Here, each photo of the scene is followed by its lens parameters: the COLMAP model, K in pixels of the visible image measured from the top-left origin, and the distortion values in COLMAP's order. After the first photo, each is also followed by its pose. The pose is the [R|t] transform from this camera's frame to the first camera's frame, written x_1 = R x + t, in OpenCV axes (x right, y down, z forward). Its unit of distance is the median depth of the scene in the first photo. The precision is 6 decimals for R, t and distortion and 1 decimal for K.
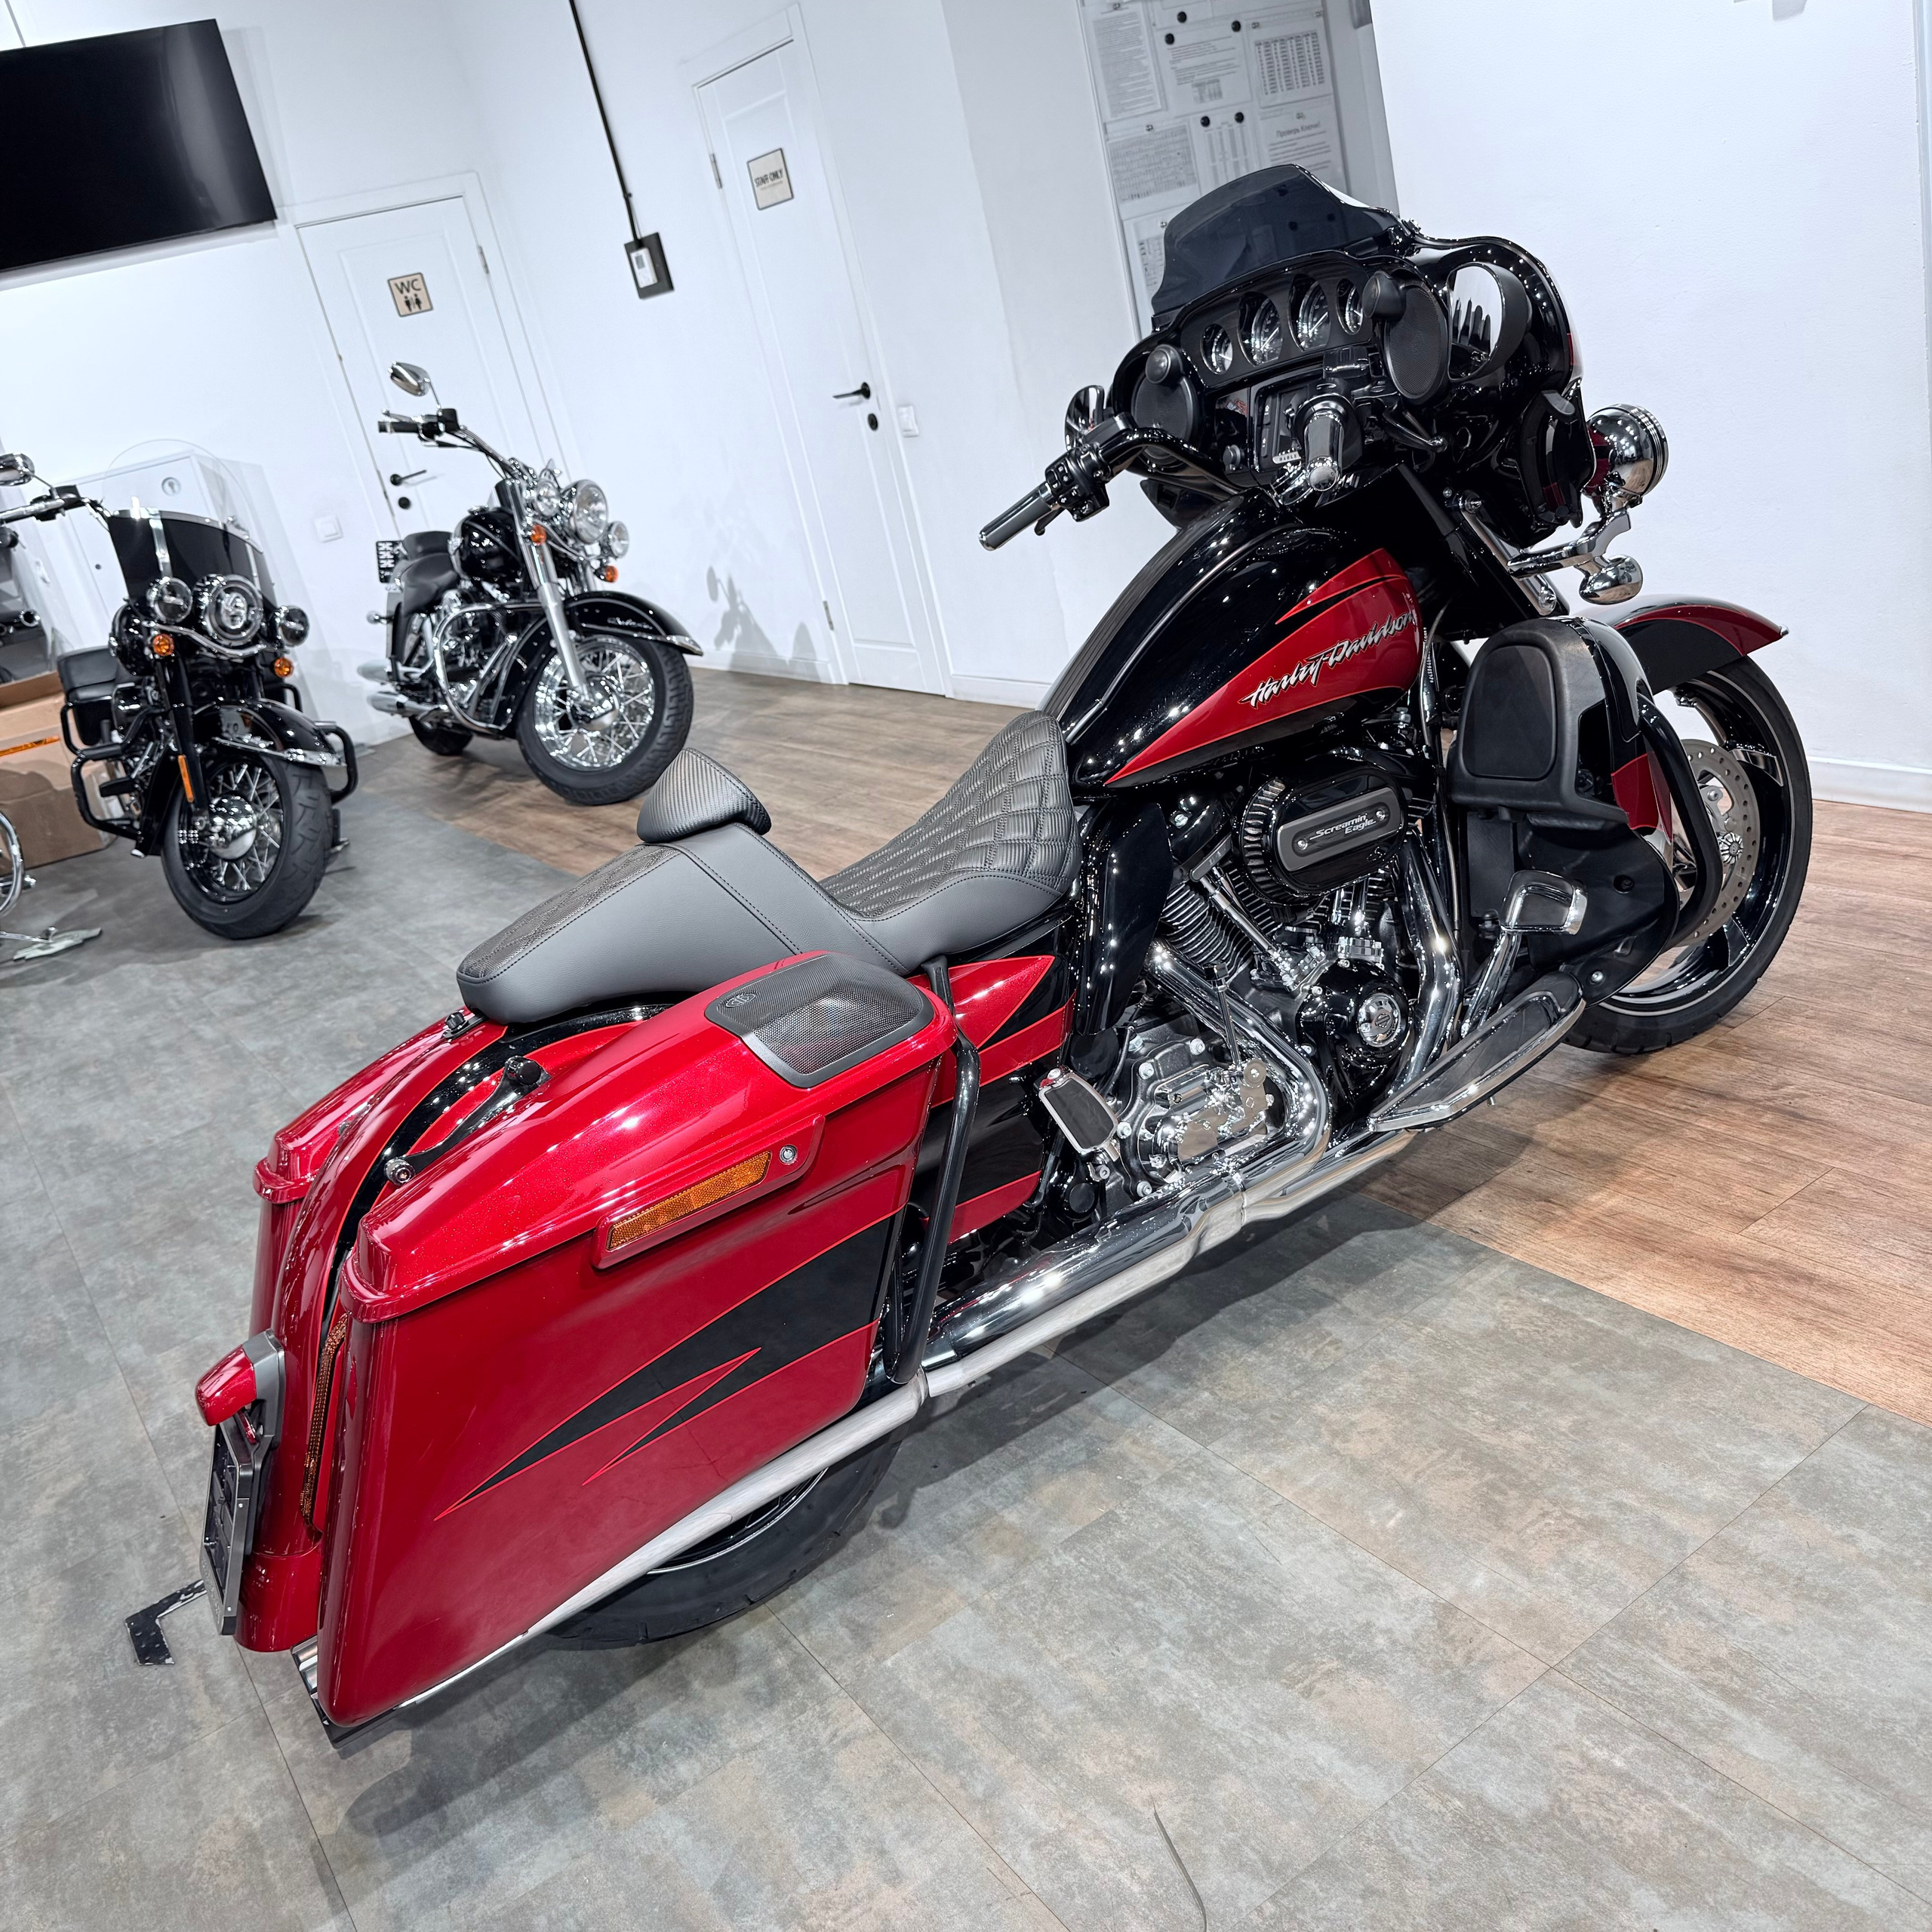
lens RADIAL K [[1796.8, 0, 953.1], [0, 1796.8, 975.0], [0, 0, 1]] dist [0.152837, -0.315866]
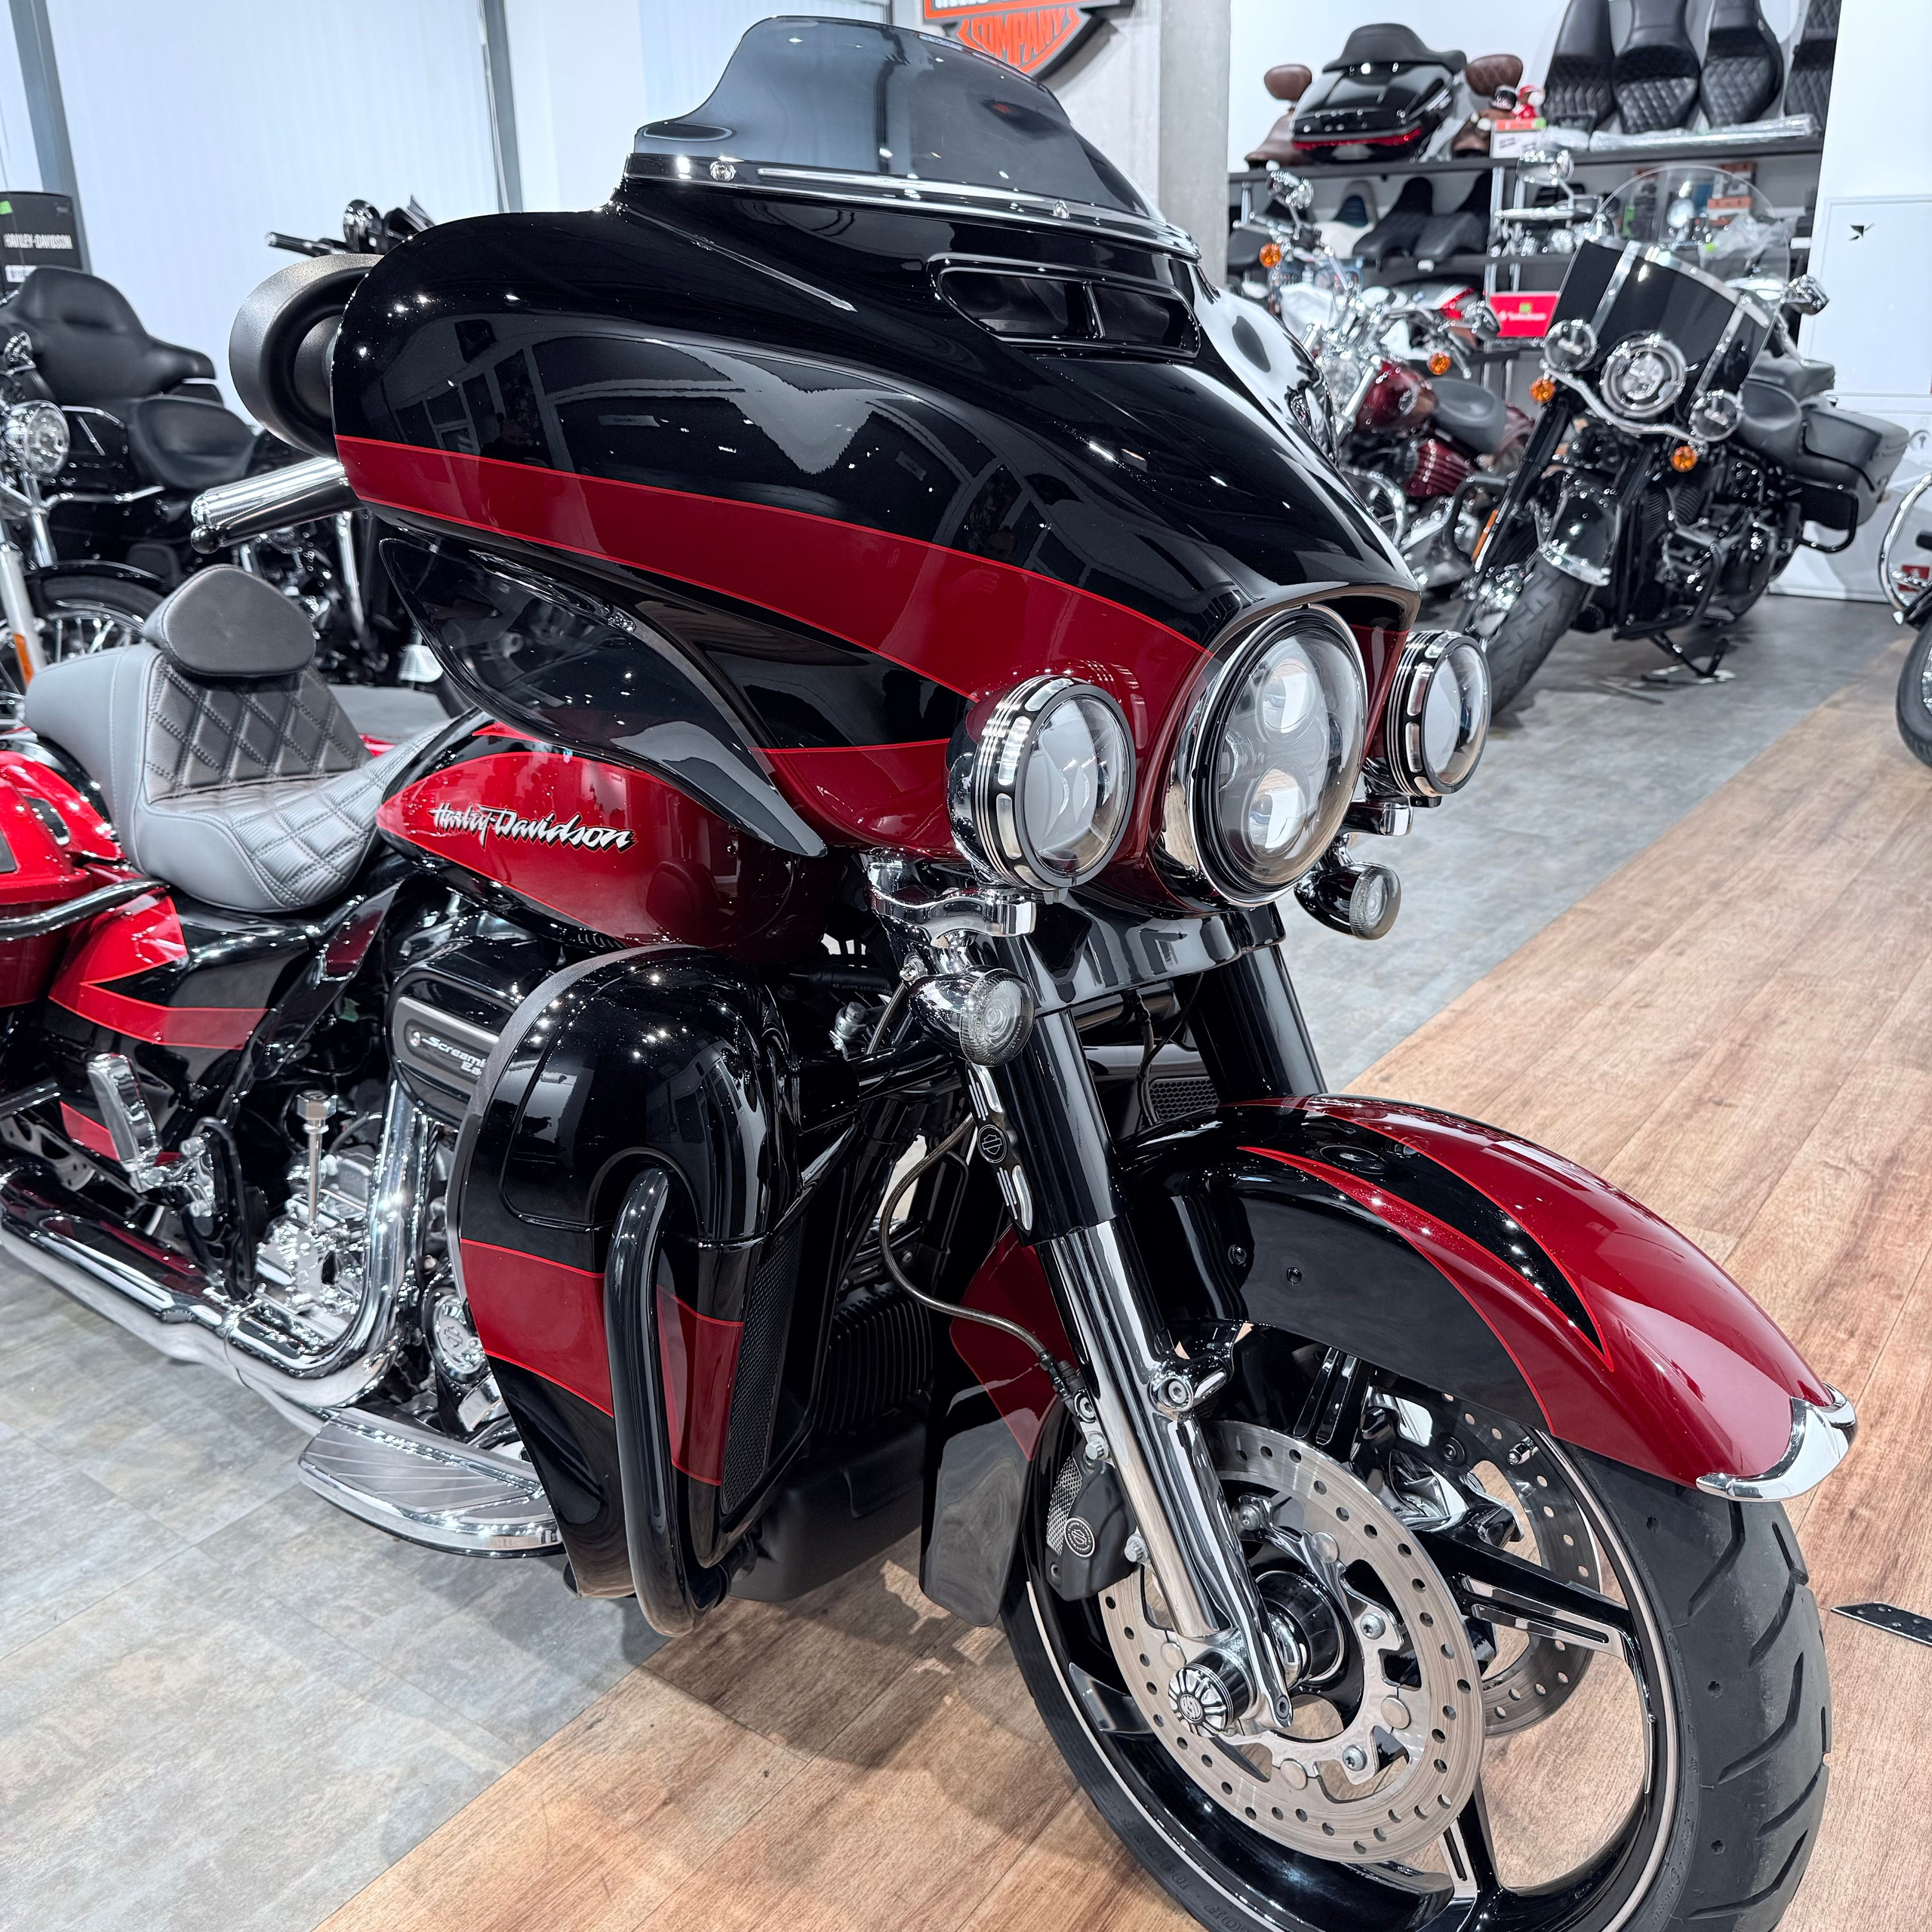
lens RADIAL K [[1807.7, 0, 966.3], [0, 1807.7, 965.0], [0, 0, 1]] dist [0.072584, -0.123344]
pose [[0.346436, 0.529563, -0.774303, 0.719554], [-0.391958, 0.831628, 0.393400, -0.411294], [0.852262, 0.167207, 0.495672, 0.763643]]
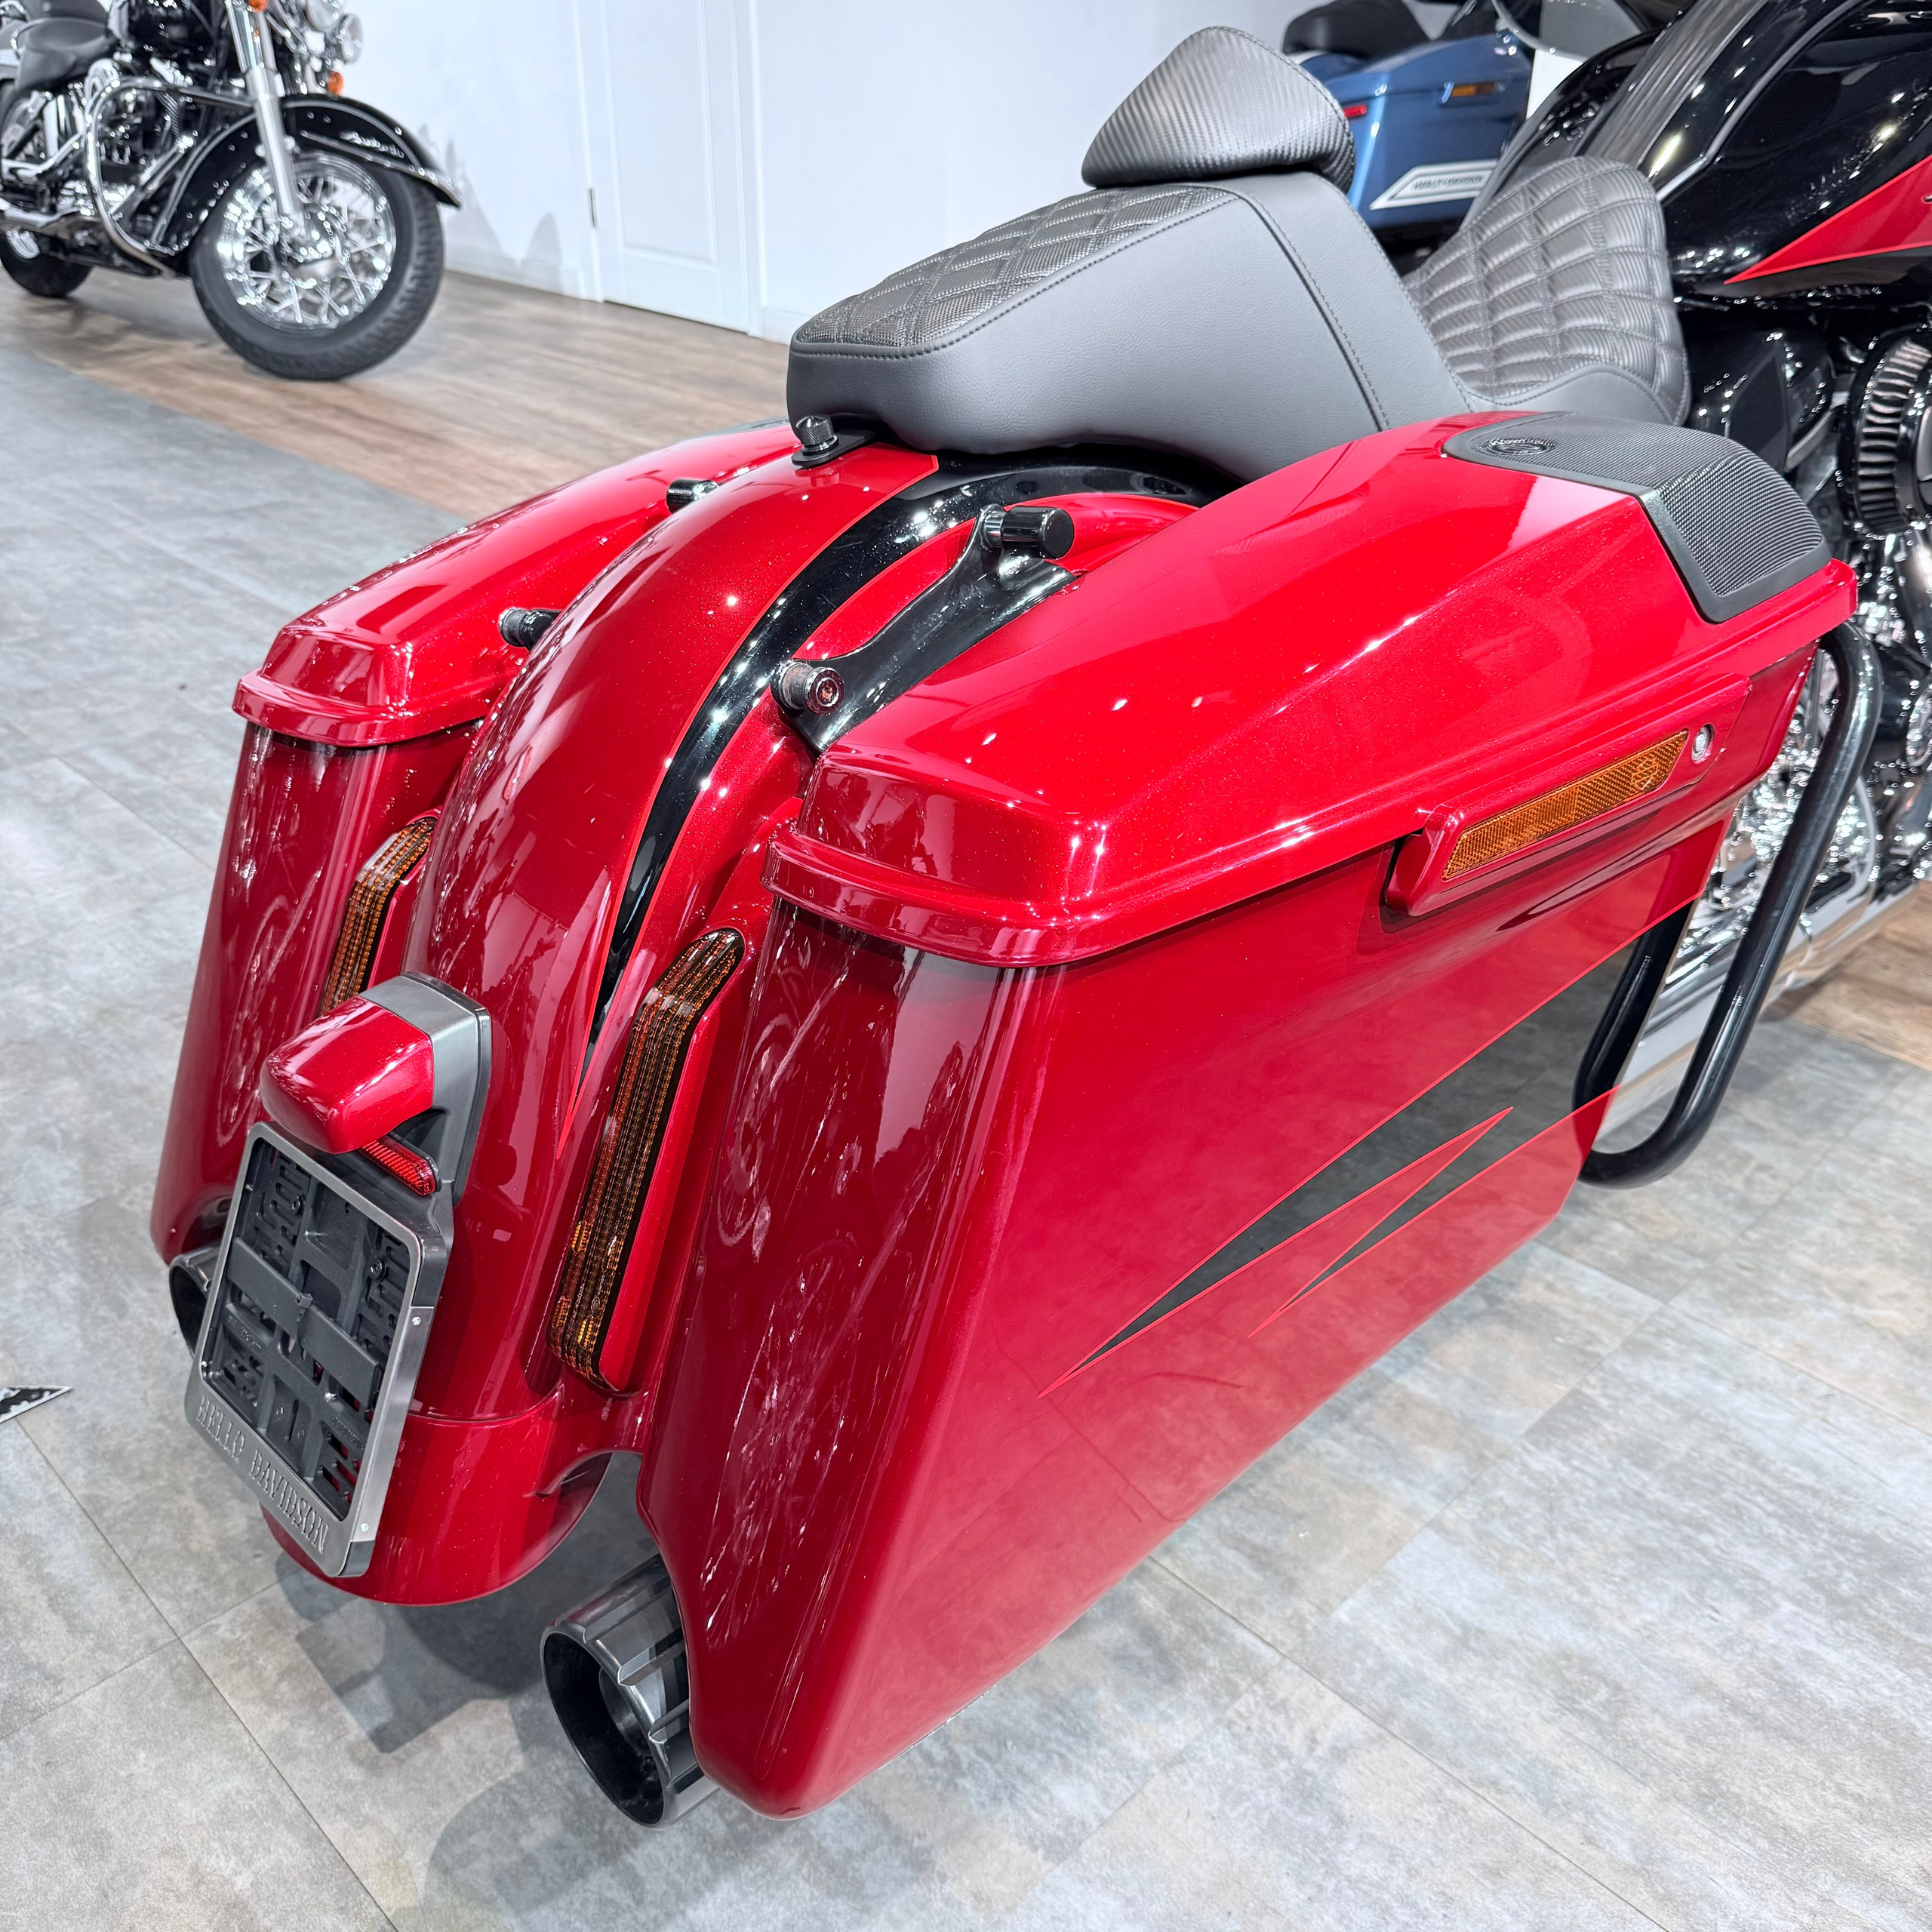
lens RADIAL K [[1862.7, 0, 938.0], [0, 1862.7, 972.1], [0, 0, 1]] dist [-0.014019, 0.002210]
pose [[0.957484, 0.110419, 0.266519, -0.292480], [-0.139761, 0.985742, 0.093702, 0.099790], [-0.252372, -0.126967, 0.959264, 0.375089]]
